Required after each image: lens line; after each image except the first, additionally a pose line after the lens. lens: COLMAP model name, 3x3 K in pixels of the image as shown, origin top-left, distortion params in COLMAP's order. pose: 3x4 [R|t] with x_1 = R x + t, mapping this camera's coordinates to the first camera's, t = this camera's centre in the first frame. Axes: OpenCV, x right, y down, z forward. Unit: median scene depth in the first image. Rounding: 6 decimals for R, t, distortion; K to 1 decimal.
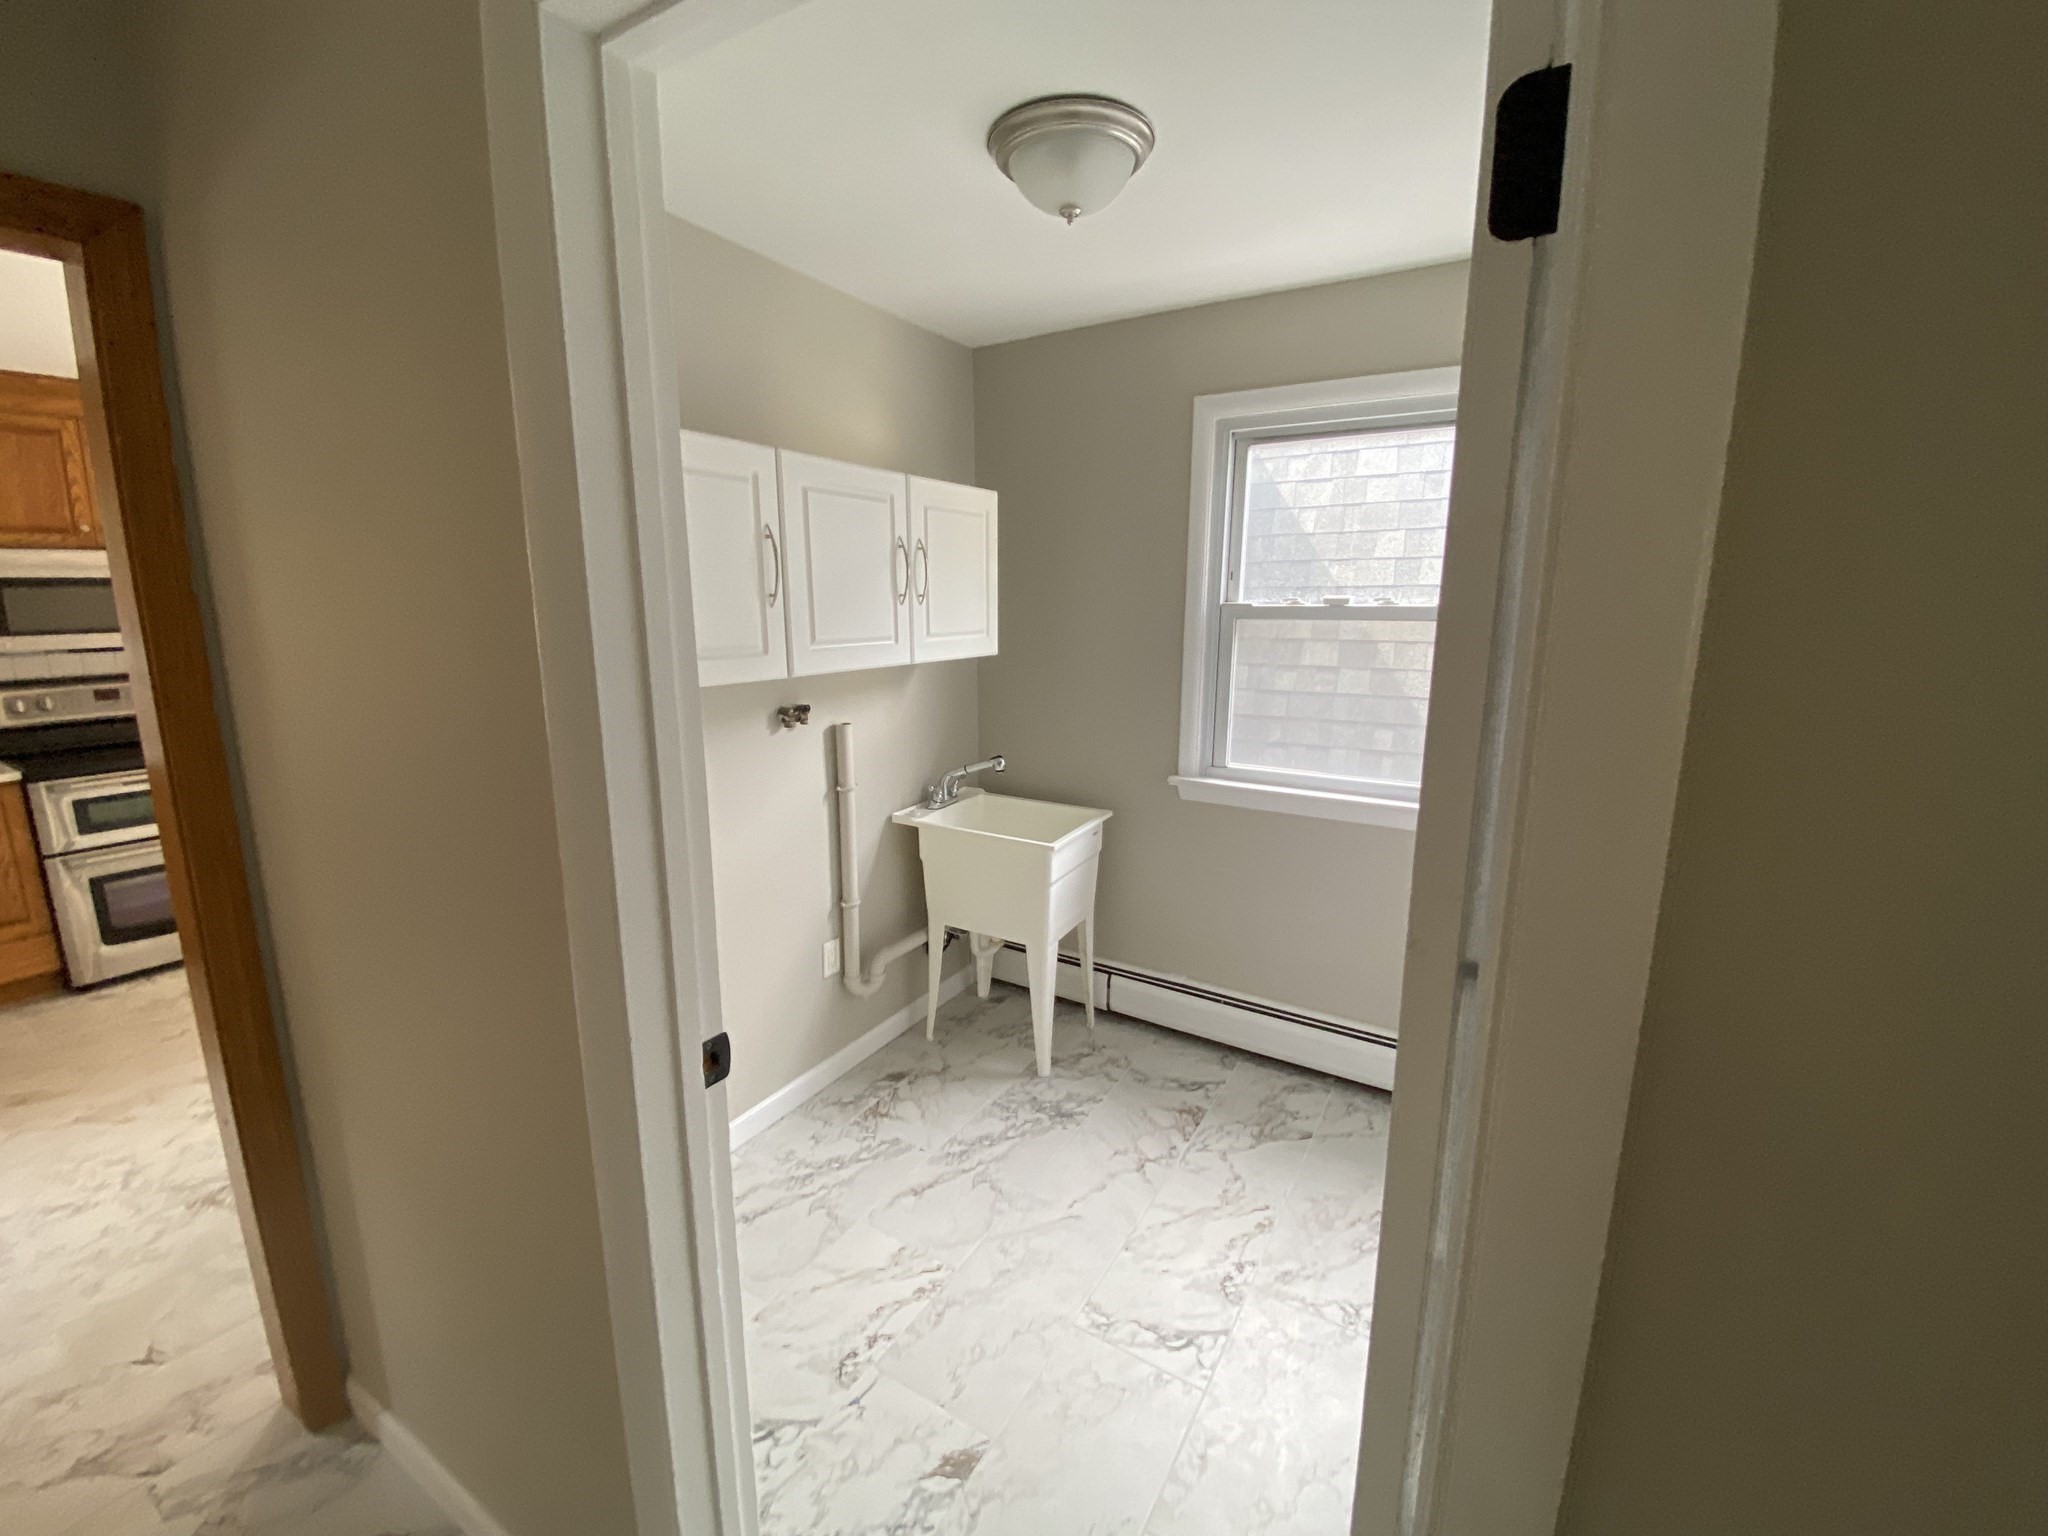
lens RADIAL K [[830.3, 0, 1023.3], [0, 830.3, 757.6], [0, 0, 1]] dist [-0.004572, -0.008098]
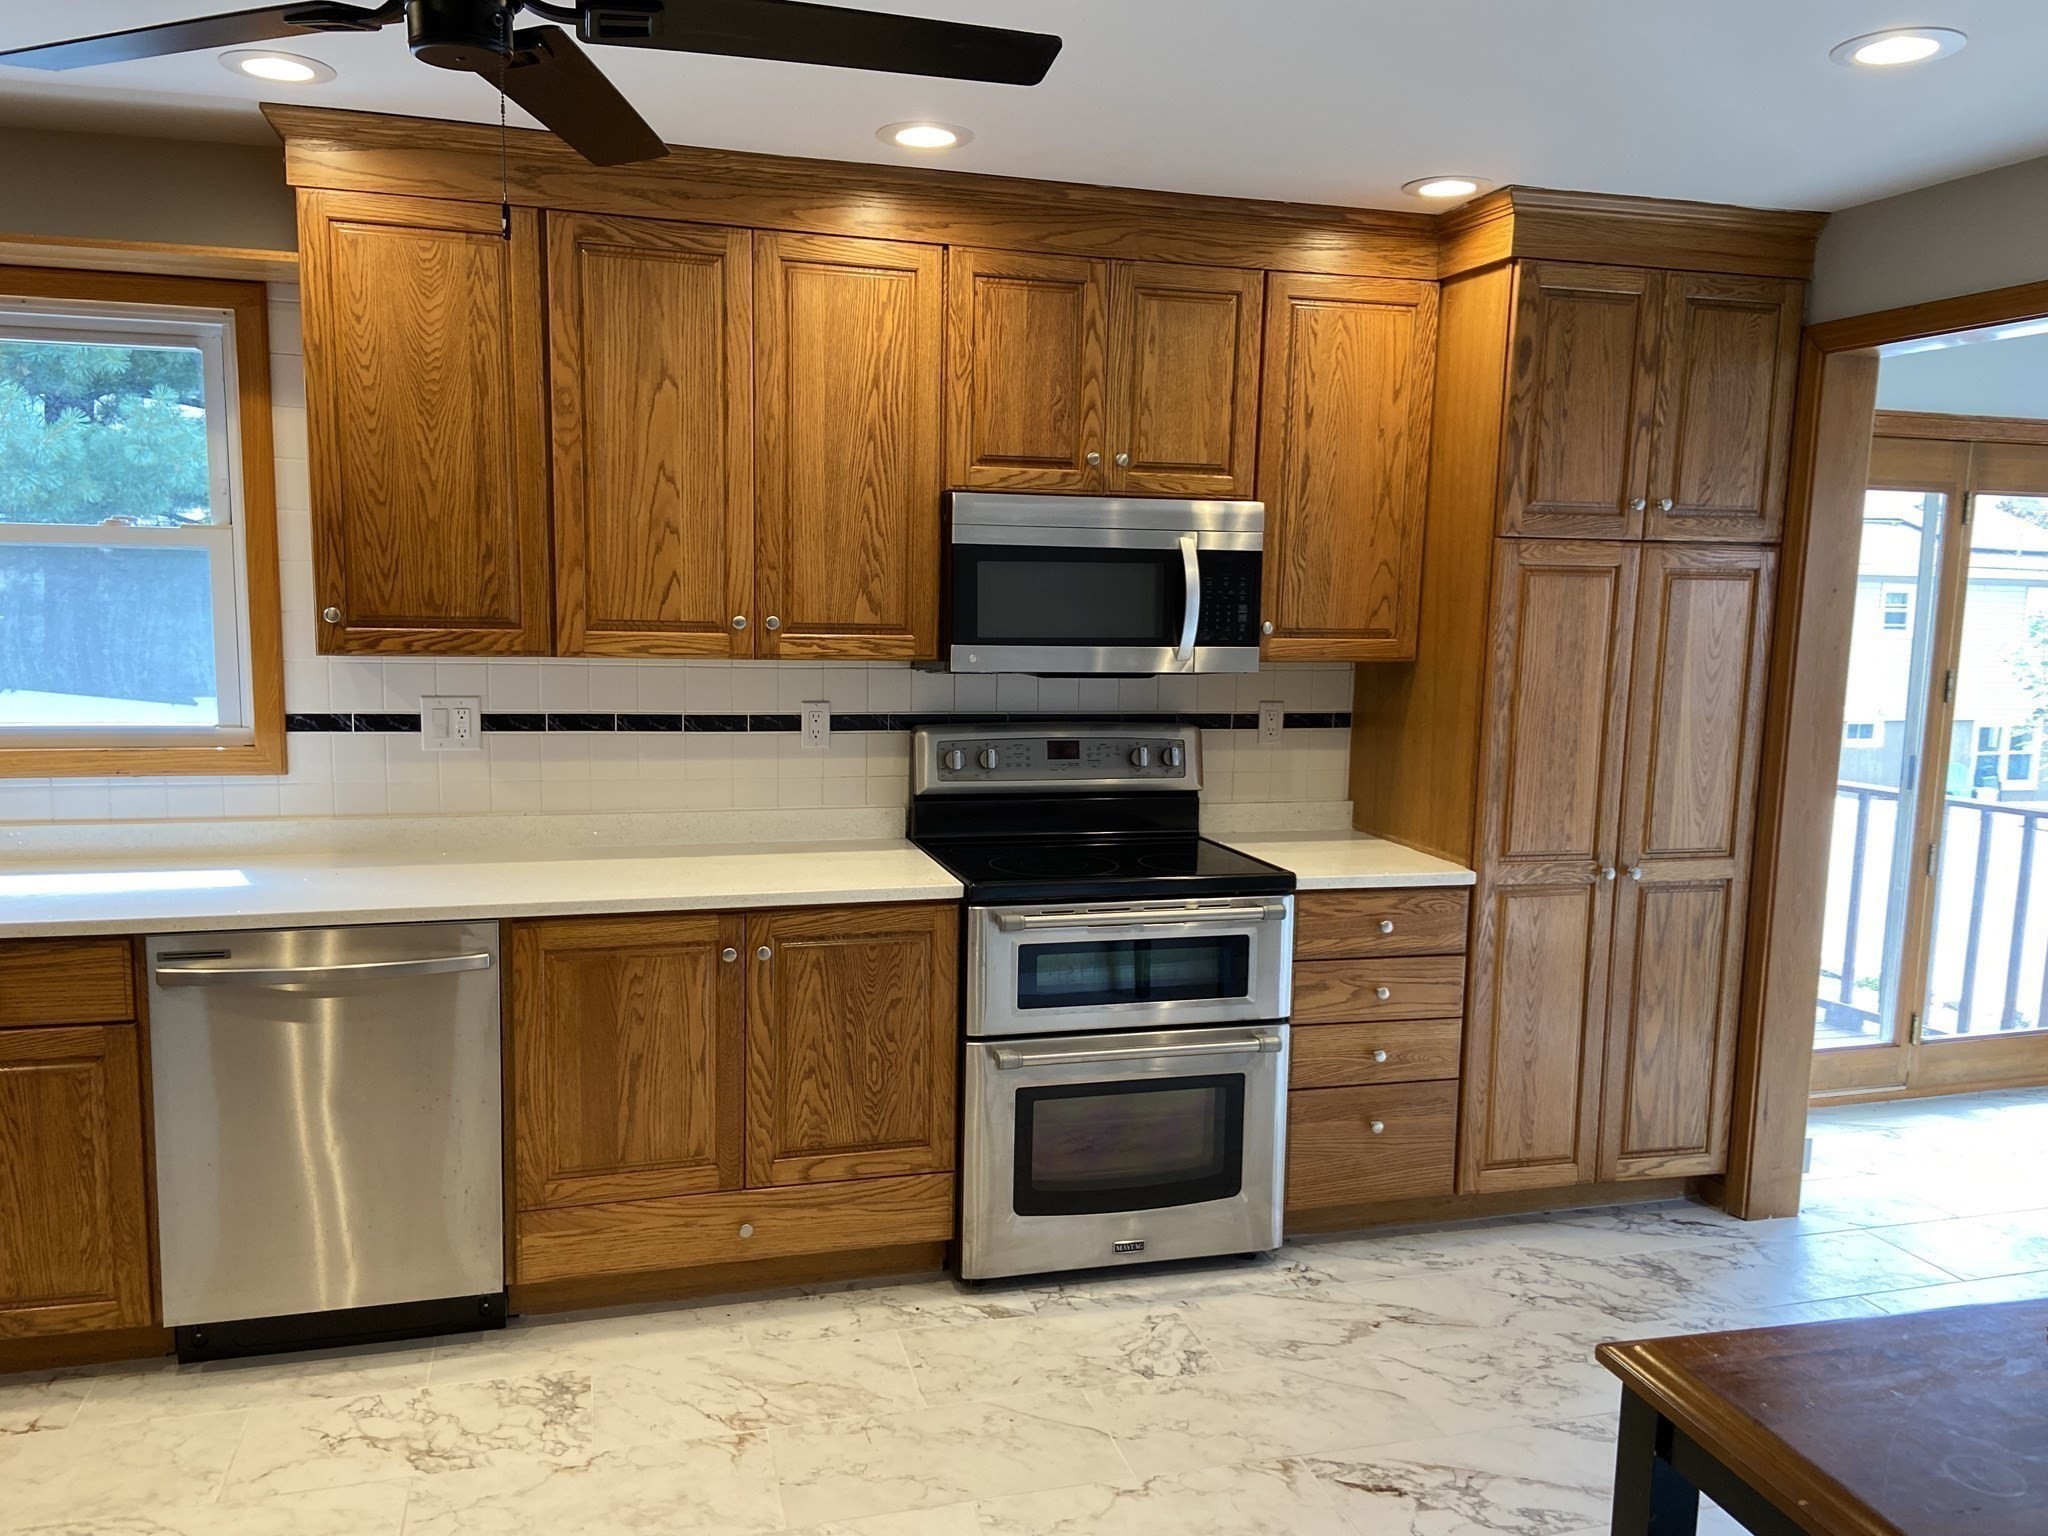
lens RADIAL K [[1525.1, 0, 1029.2], [0, 1525.1, 779.8], [0, 0, 1]] dist [0.027232, -0.023979]
pose [[0.733829, 0.095712, -0.672558, -0.491588], [-0.147499, 0.988856, -0.020213, -0.036755], [0.663128, 0.114035, 0.739768, 0.235439]]
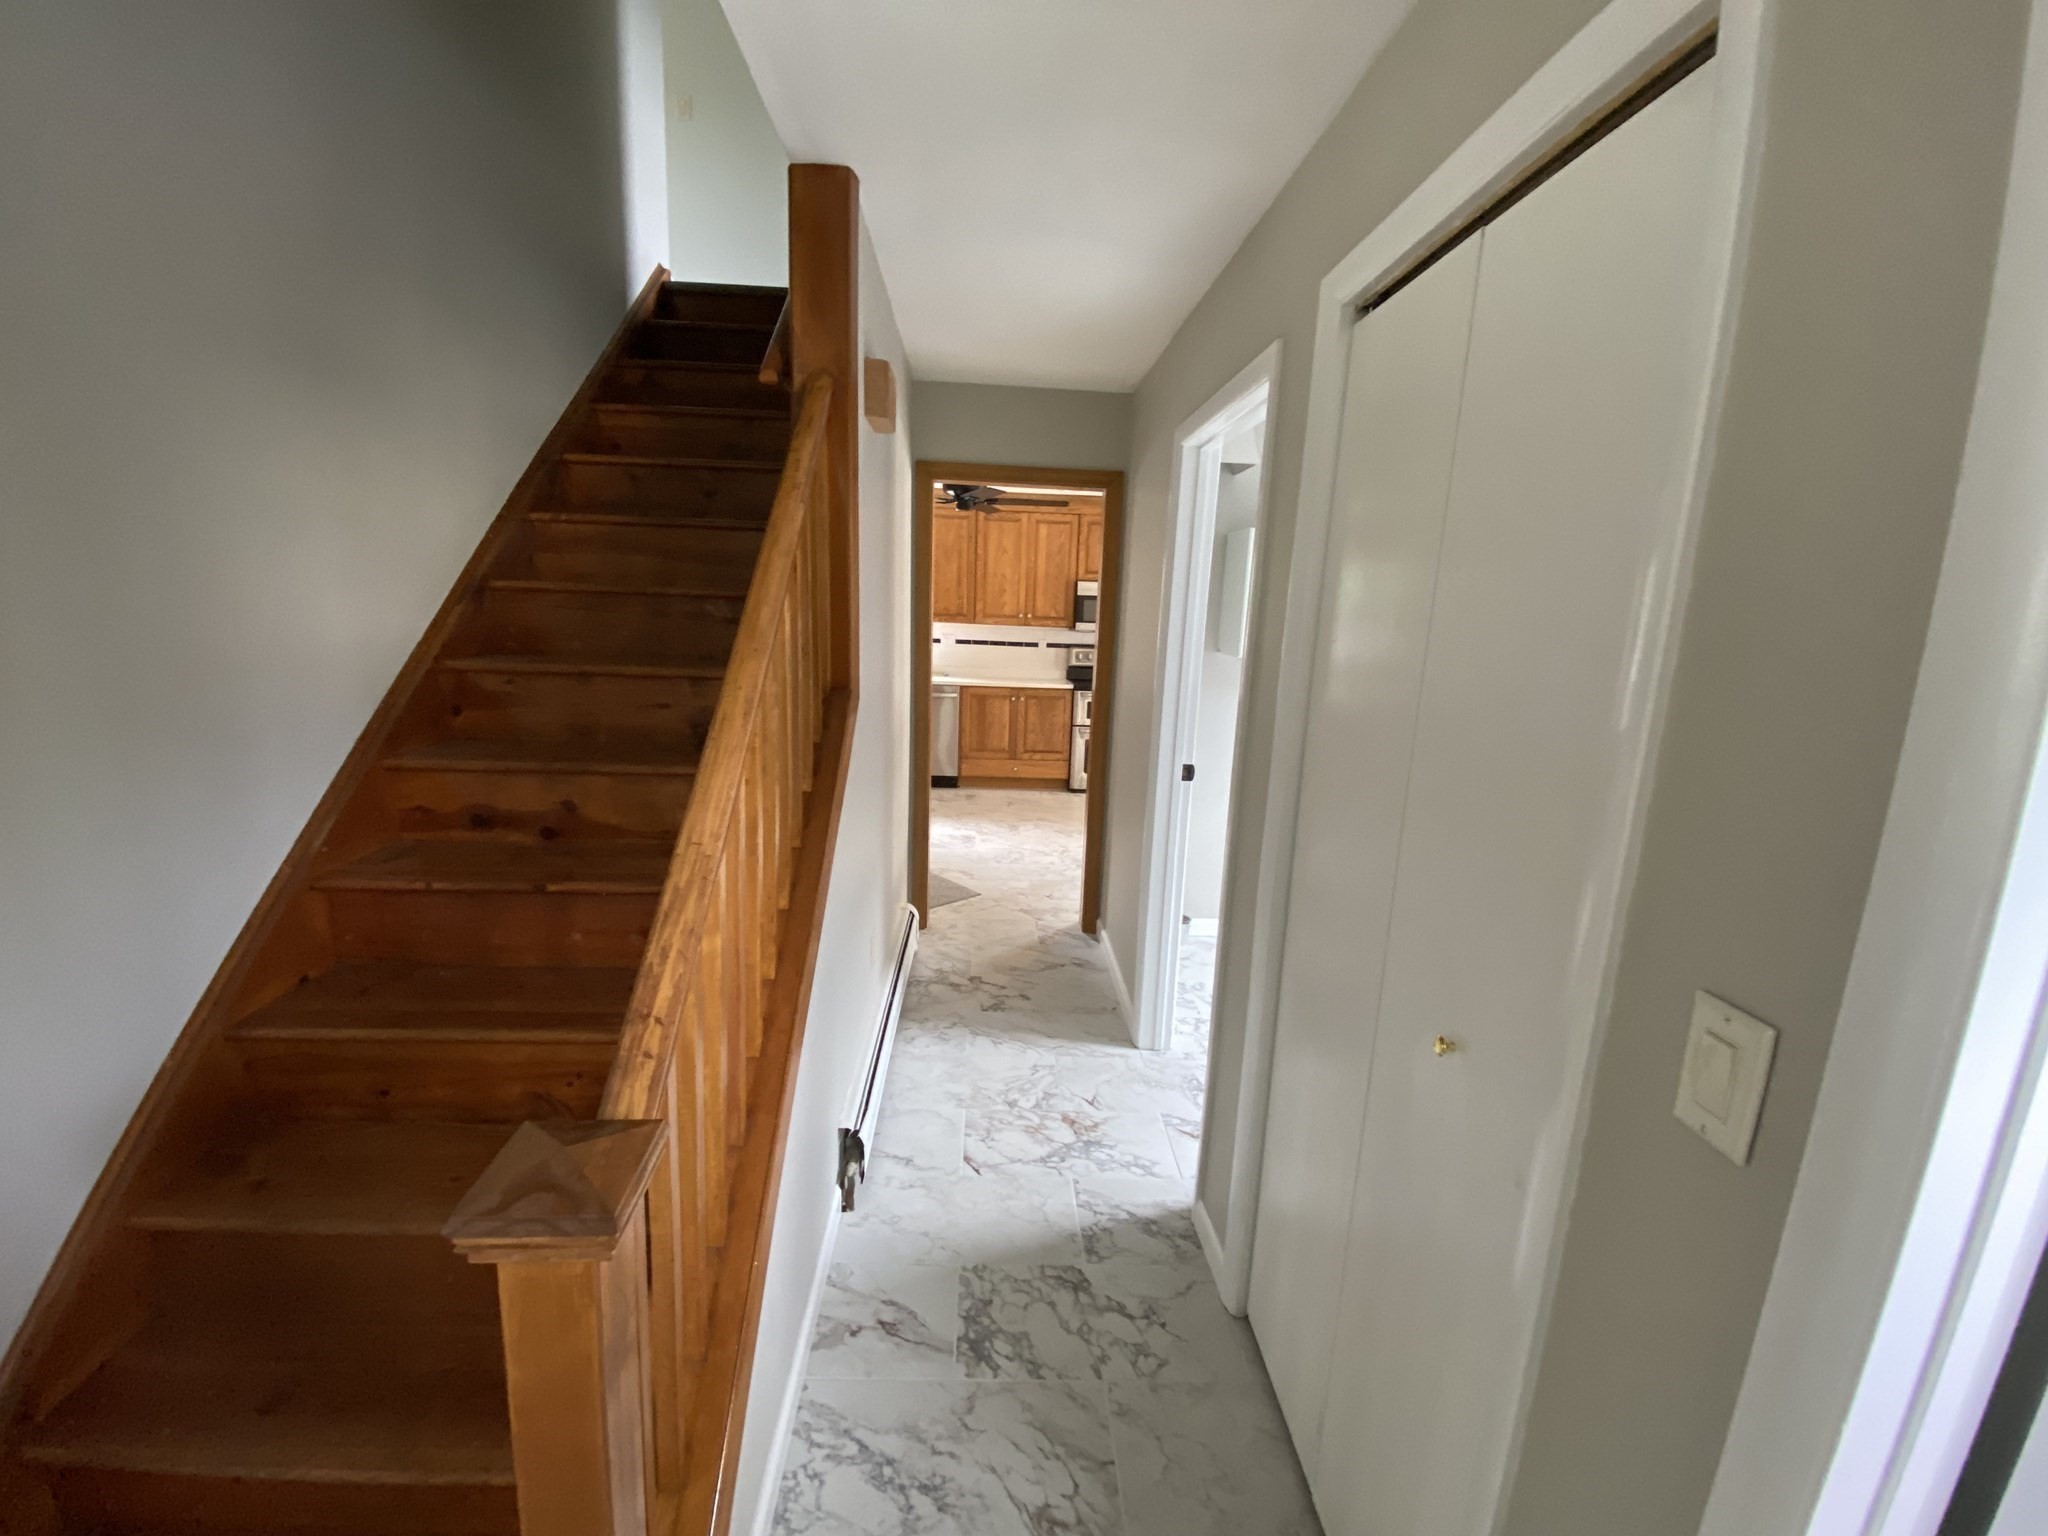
lens RADIAL K [[830.3, 0, 1015.6], [0, 830.3, 767.8], [0, 0, 1]] dist [-0.004572, -0.008098]
pose [[0.544141, 0.179234, -0.819626, 0.529115], [-0.189139, 0.977973, 0.088293, 0.067662], [0.817397, 0.106979, 0.566055, -0.354499]]
